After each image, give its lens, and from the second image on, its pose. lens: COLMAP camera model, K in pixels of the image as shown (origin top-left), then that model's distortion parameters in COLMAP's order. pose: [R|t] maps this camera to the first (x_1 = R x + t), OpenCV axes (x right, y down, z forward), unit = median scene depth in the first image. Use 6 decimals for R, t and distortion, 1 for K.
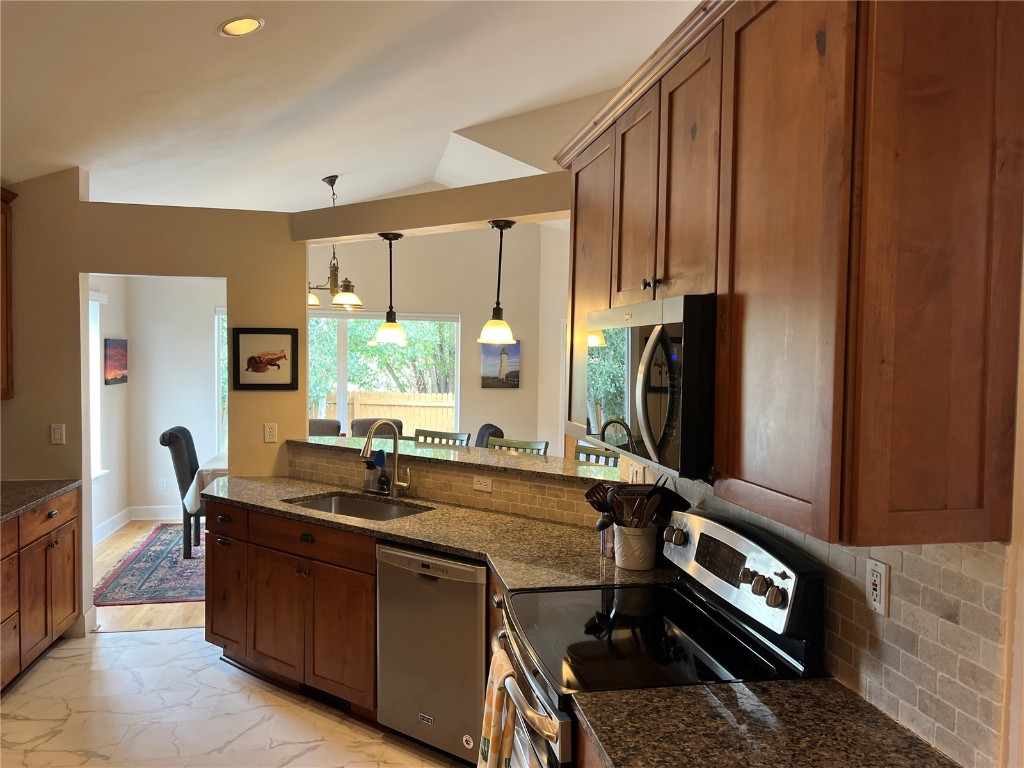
lens RADIAL K [[767.8, 0, 507.0], [0, 767.8, 382.2], [0, 0, 1]] dist [0.075905, -0.097916]
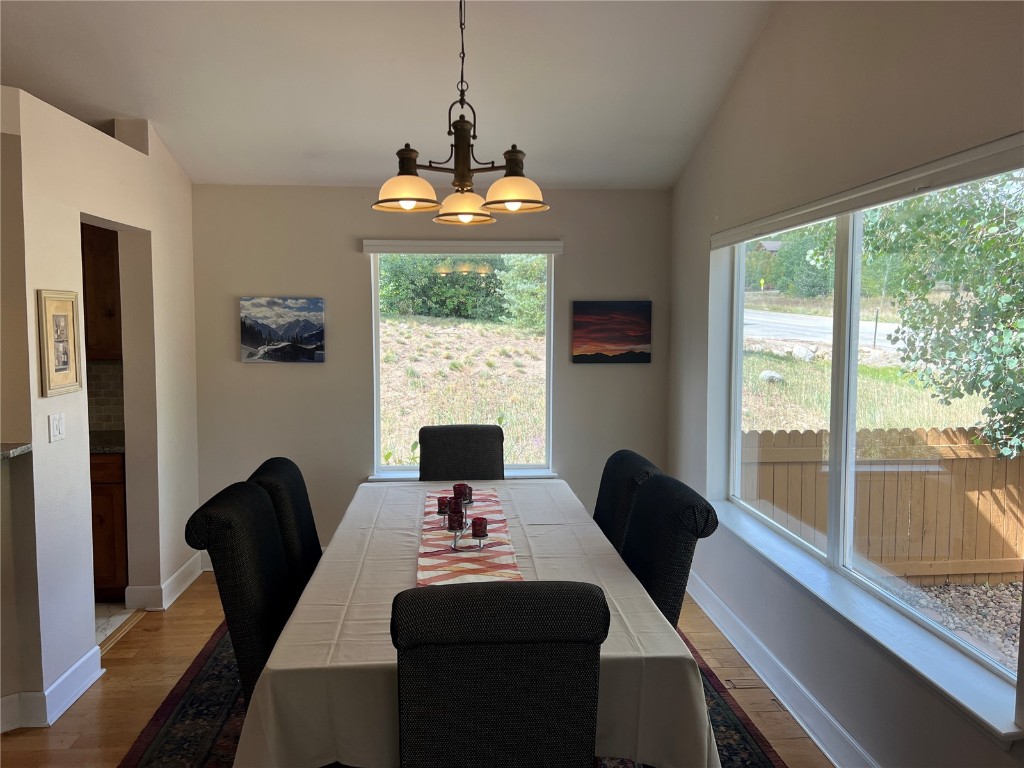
lens RADIAL K [[767.8, 0, 507.0], [0, 767.8, 382.2], [0, 0, 1]] dist [0.075905, -0.097916]
pose [[-0.121806, 0.065570, -0.990386, 0.215790], [-0.032011, 0.997037, 0.069947, -0.026597], [0.992038, 0.040223, -0.119346, 0.984306]]
